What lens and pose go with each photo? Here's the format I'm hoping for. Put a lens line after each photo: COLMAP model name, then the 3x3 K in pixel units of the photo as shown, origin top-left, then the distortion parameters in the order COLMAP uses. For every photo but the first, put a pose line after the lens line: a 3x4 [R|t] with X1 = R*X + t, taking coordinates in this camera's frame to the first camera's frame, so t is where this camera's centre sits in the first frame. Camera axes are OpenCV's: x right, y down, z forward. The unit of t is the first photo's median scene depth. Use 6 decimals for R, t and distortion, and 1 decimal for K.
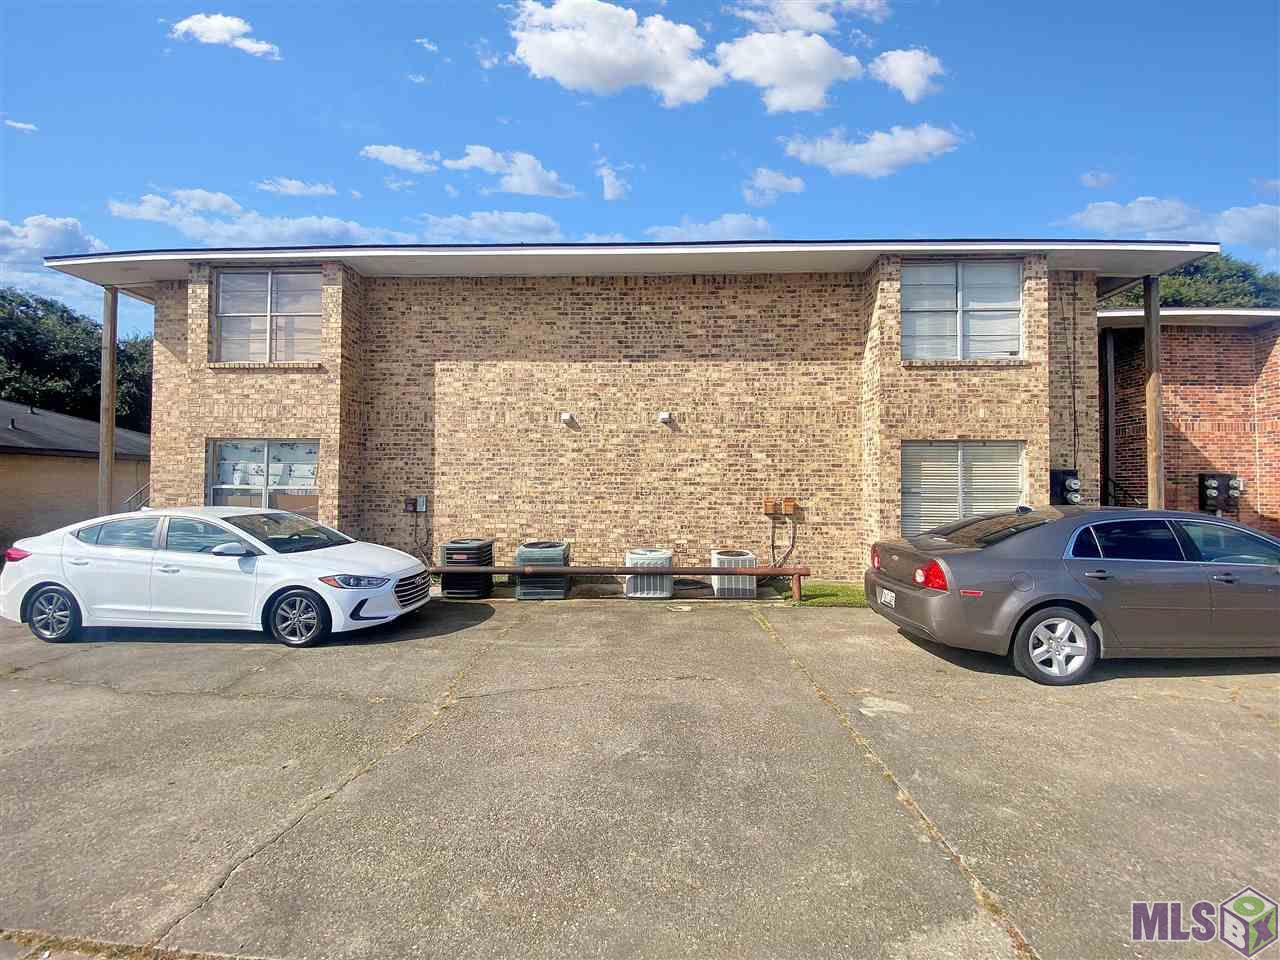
lens RADIAL K [[519.7, 0, 640.2], [0, 519.7, 473.5], [0, 0, 1]] dist [0.025729, -0.022463]
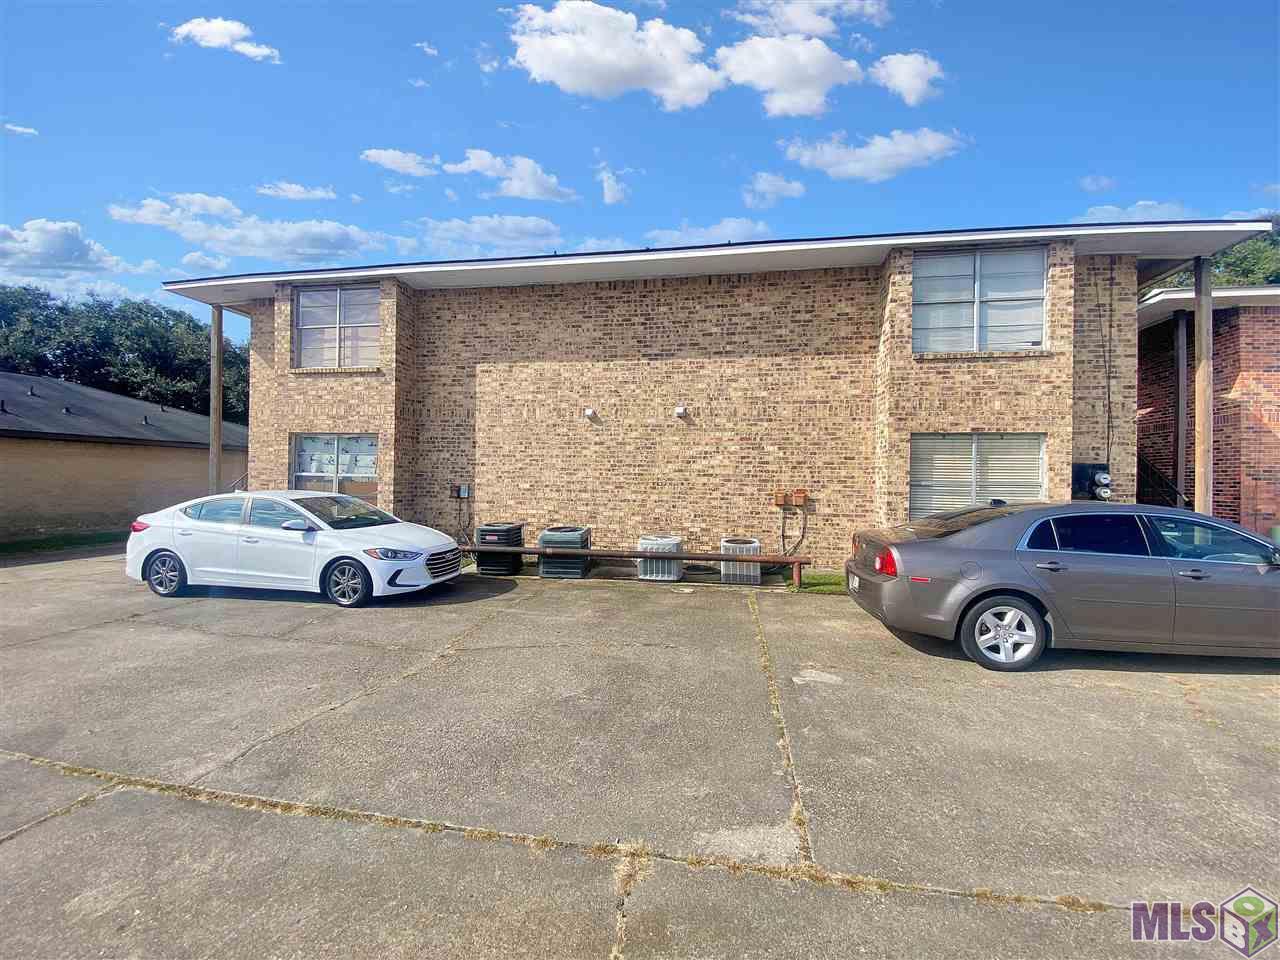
lens RADIAL K [[519.7, 0, 640.2], [0, 519.7, 473.5], [0, 0, 1]] dist [0.025729, -0.022463]
pose [[0.990617, 0.007937, -0.136436, 0.113328], [-0.005674, 0.999840, 0.016962, -0.000451], [0.136549, -0.016029, 0.990504, -0.062905]]
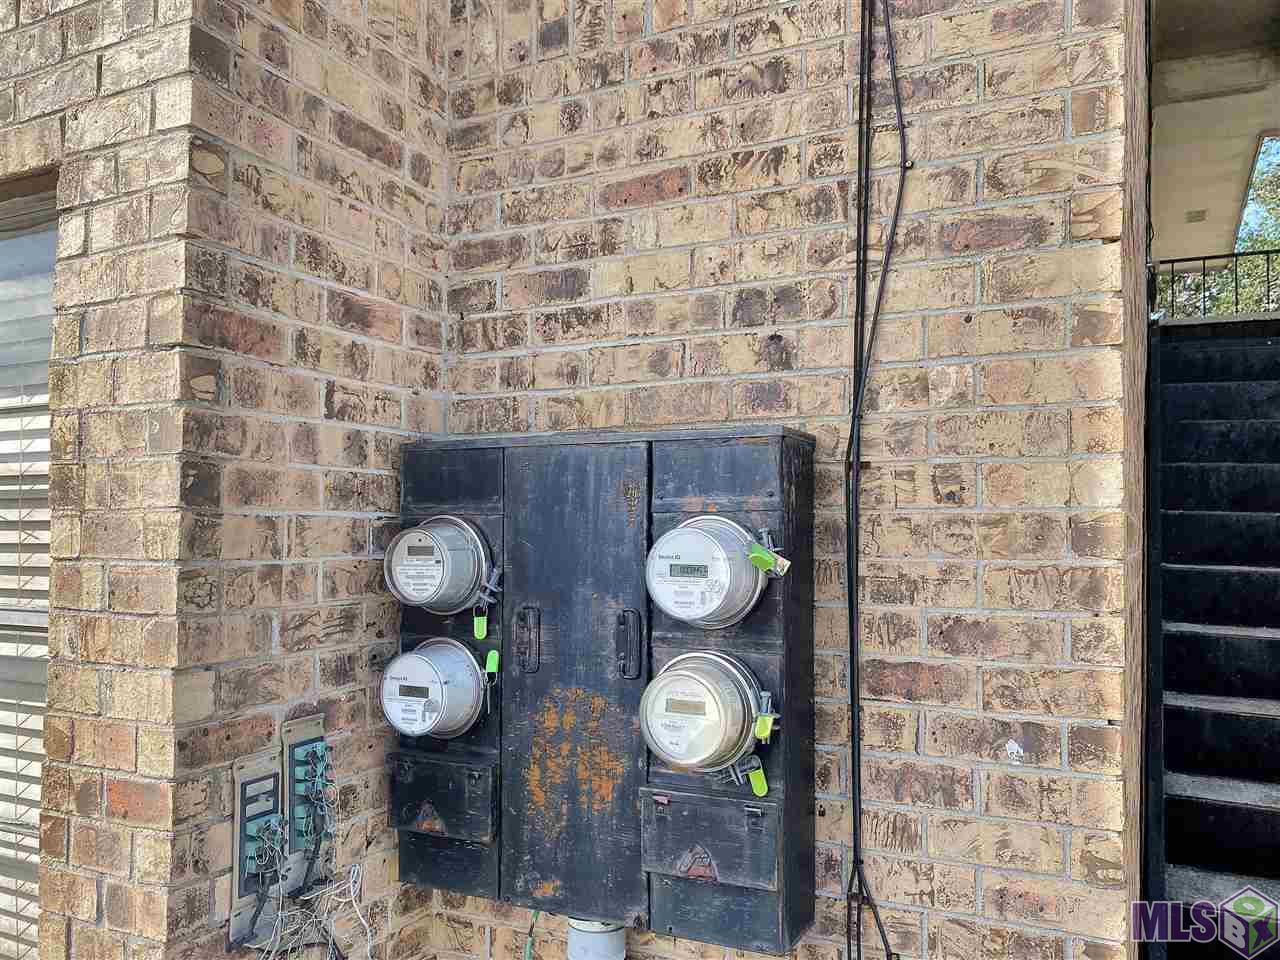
lens RADIAL K [[978.0, 0, 667.5], [0, 978.0, 501.2], [0, 0, 1]] dist [0.088252, -0.145927]
pose [[0.911391, -0.013583, -0.411318, 0.867582], [0.009274, 0.999879, -0.012471, 0.008789], [0.411438, 0.007551, 0.911407, 0.797947]]
